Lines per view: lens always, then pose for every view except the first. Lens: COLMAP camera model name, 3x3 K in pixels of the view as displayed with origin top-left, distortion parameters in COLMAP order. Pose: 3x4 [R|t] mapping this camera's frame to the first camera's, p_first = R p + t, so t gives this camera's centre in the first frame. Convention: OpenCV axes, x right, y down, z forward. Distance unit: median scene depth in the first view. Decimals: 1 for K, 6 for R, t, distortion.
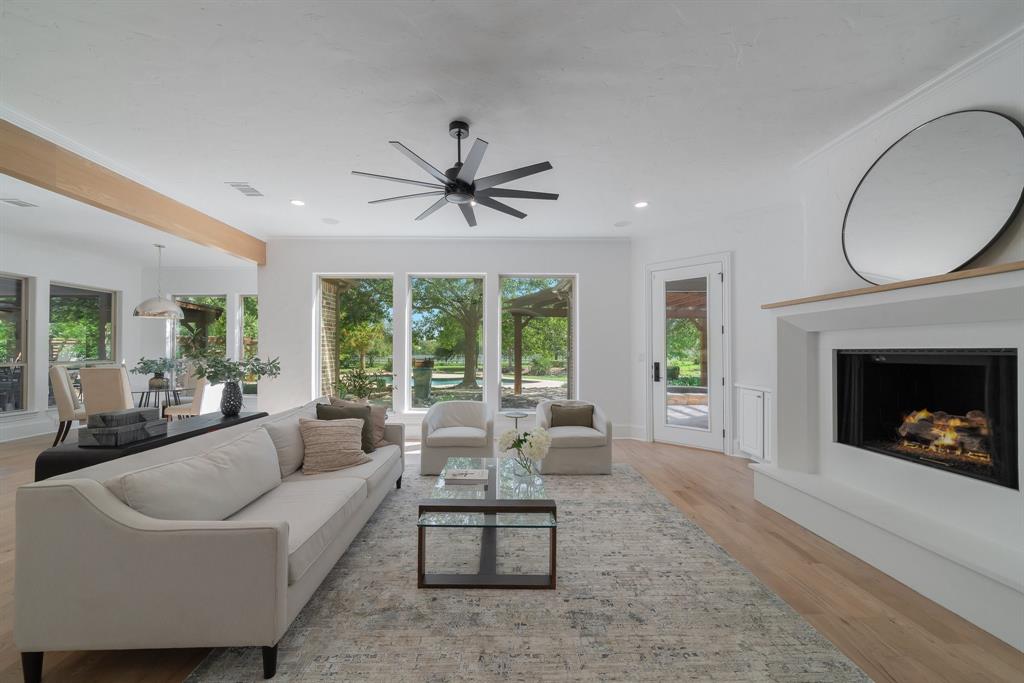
lens RADIAL K [[381.0, 0, 493.7], [0, 381.0, 344.9], [0, 0, 1]] dist [-0.002151, -0.000409]
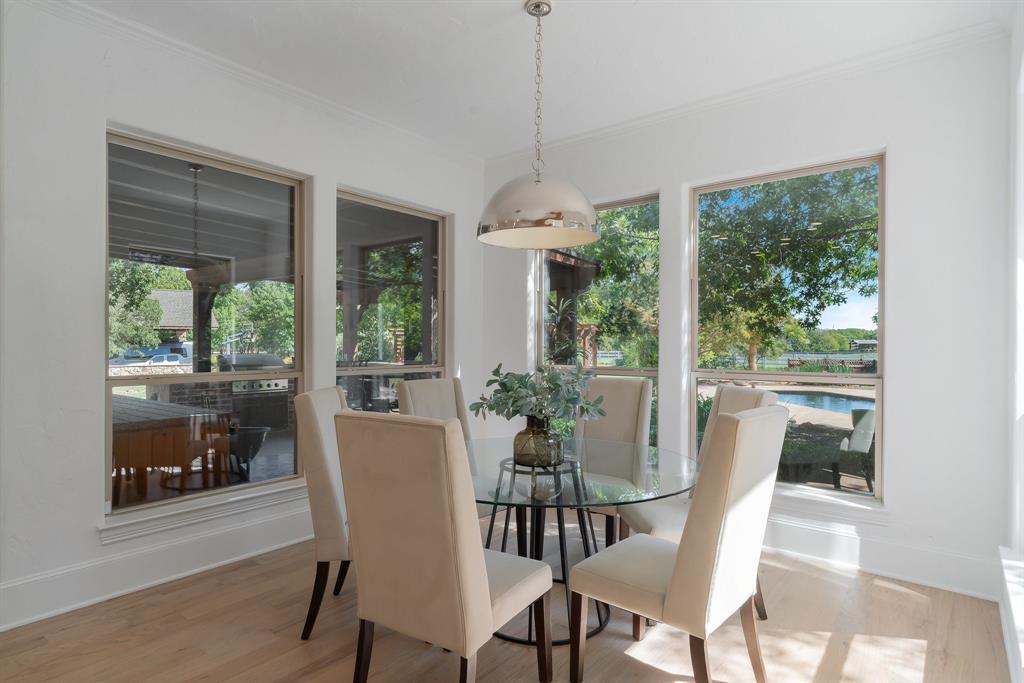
lens RADIAL K [[550.5, 0, 509.8], [0, 550.5, 343.3], [0, 0, 1]] dist [-0.000191, -0.000104]
pose [[0.777598, 0.002248, -0.628758, -0.861133], [0.004979, 0.999940, 0.009734, 0.011720], [0.628742, -0.010700, 0.777540, 0.888793]]
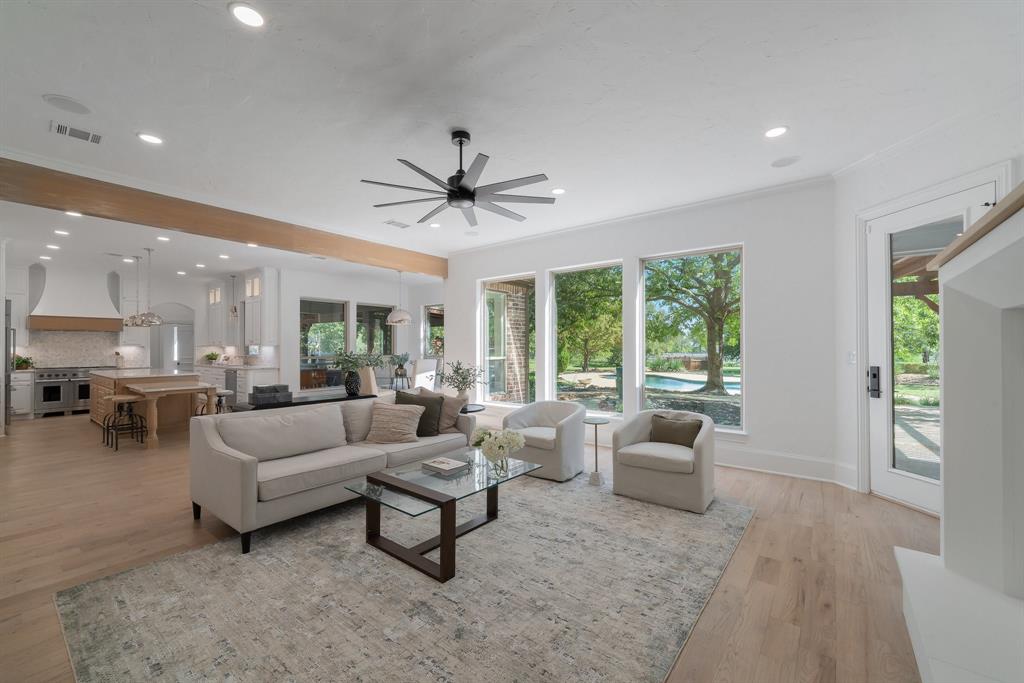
lens RADIAL K [[412.2, 0, 503.7], [0, 412.2, 343.9], [0, 0, 1]] dist [-0.001386, -0.000115]
pose [[0.776052, -0.007698, -0.630622, 0.474125], [0.010215, 0.999948, 0.000364, 0.002899], [0.630586, -0.006725, 0.776090, 0.123426]]
